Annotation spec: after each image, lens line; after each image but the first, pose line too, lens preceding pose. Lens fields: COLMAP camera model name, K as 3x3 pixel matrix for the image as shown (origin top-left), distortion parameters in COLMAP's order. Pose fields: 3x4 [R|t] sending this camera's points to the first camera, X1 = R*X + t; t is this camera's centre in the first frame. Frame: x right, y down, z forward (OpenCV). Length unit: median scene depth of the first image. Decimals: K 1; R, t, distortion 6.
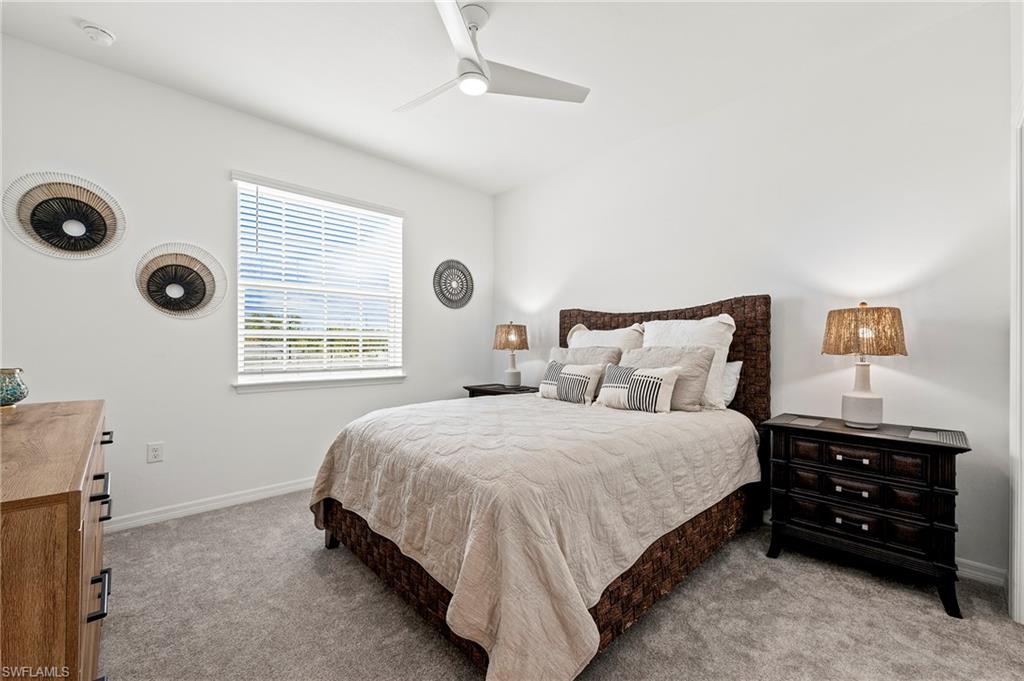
lens RADIAL K [[421.0, 0, 512.0], [0, 421.0, 340.5], [0, 0, 1]] dist [-0.004216, -0.000573]
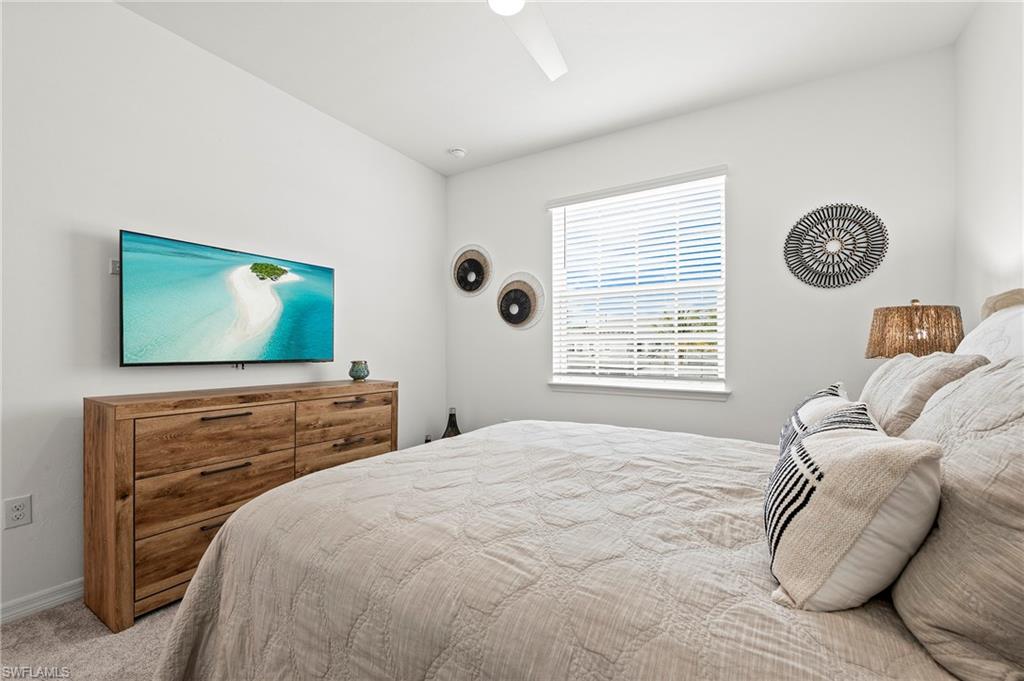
lens RADIAL K [[421.0, 0, 512.0], [0, 421.0, 340.5], [0, 0, 1]] dist [-0.004216, -0.000573]
pose [[0.258389, -0.022652, -0.965775, 0.358774], [0.008213, 0.999740, -0.021251, 0.008160], [0.966006, -0.002441, 0.258508, 0.476908]]
